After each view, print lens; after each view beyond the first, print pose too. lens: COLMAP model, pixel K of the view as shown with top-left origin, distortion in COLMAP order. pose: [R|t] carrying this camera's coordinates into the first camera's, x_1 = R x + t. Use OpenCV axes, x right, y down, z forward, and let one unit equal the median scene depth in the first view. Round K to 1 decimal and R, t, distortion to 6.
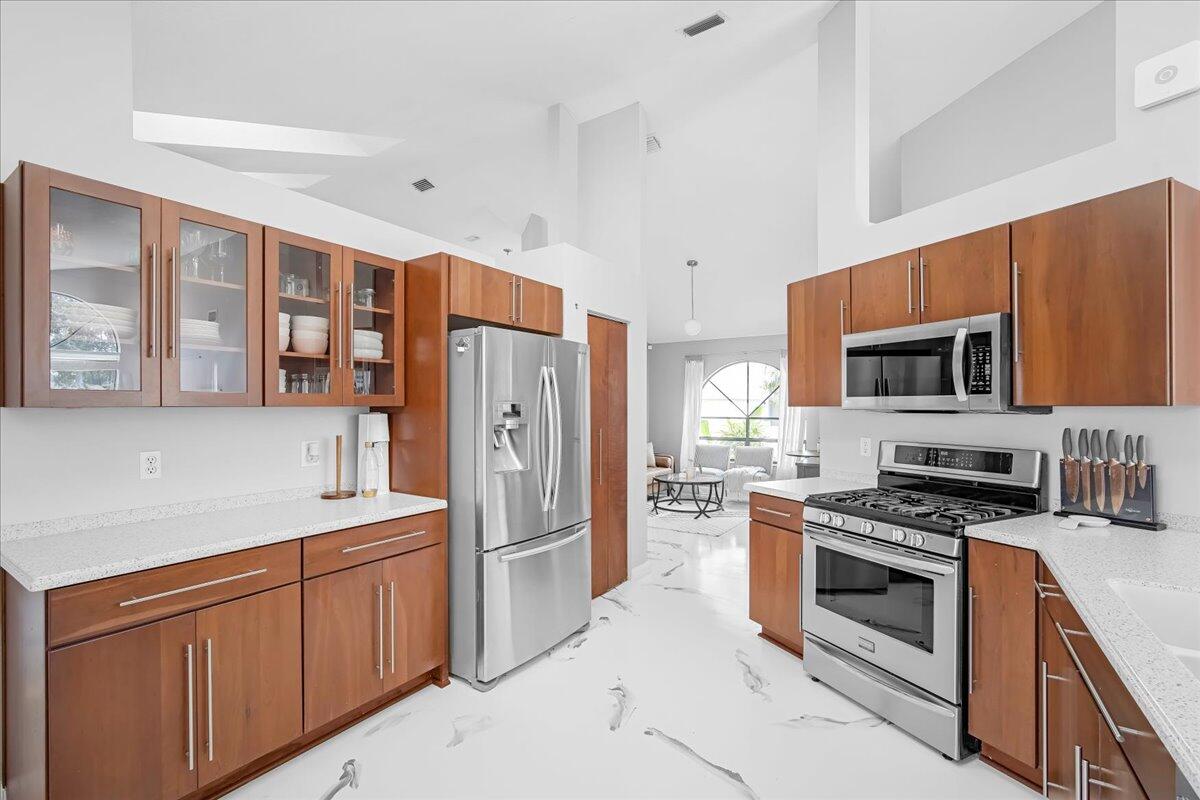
lens RADIAL K [[517.0, 0, 598.1], [0, 517.0, 403.8], [0, 0, 1]] dist [-0.014732, 0.002030]
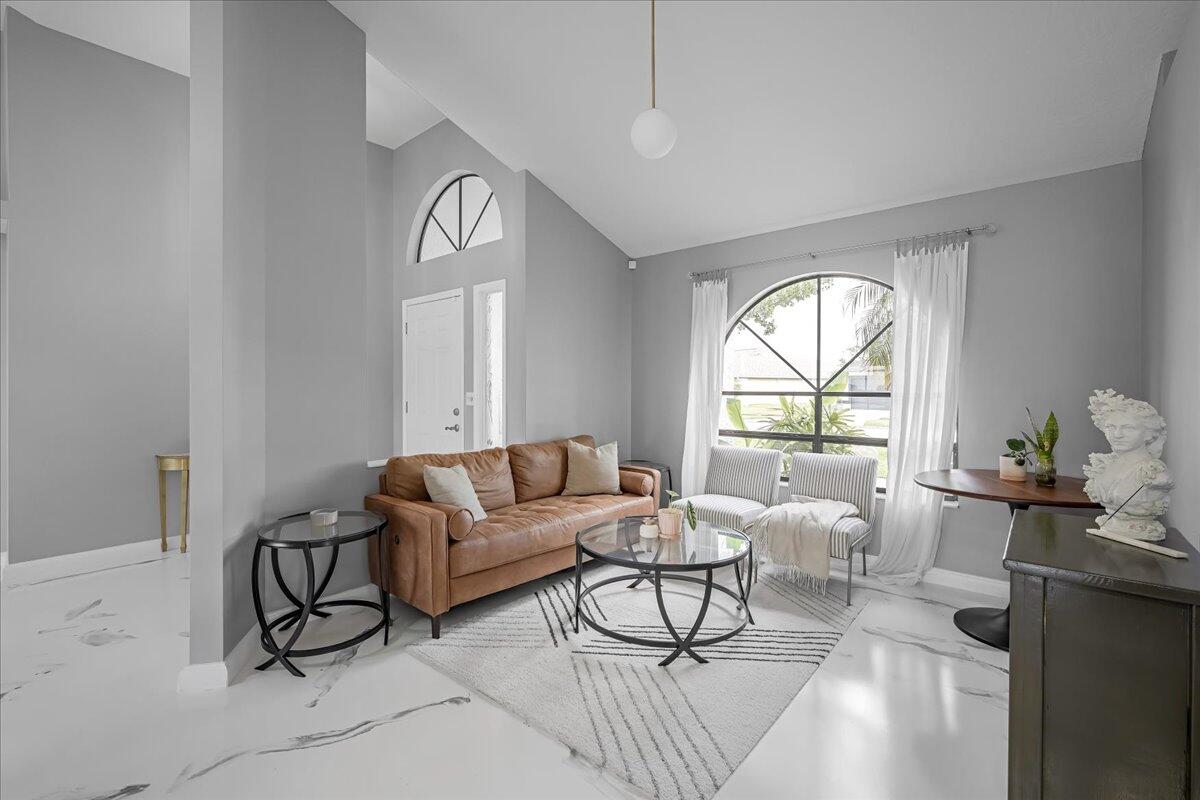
lens RADIAL K [[517.0, 0, 601.9], [0, 517.0, 390.5], [0, 0, 1]] dist [-0.014732, 0.002030]
pose [[0.992653, -0.000687, -0.120995, 0.148059], [0.001148, 0.999992, 0.003740, 0.023178], [0.120991, -0.003851, 0.992646, 0.499978]]
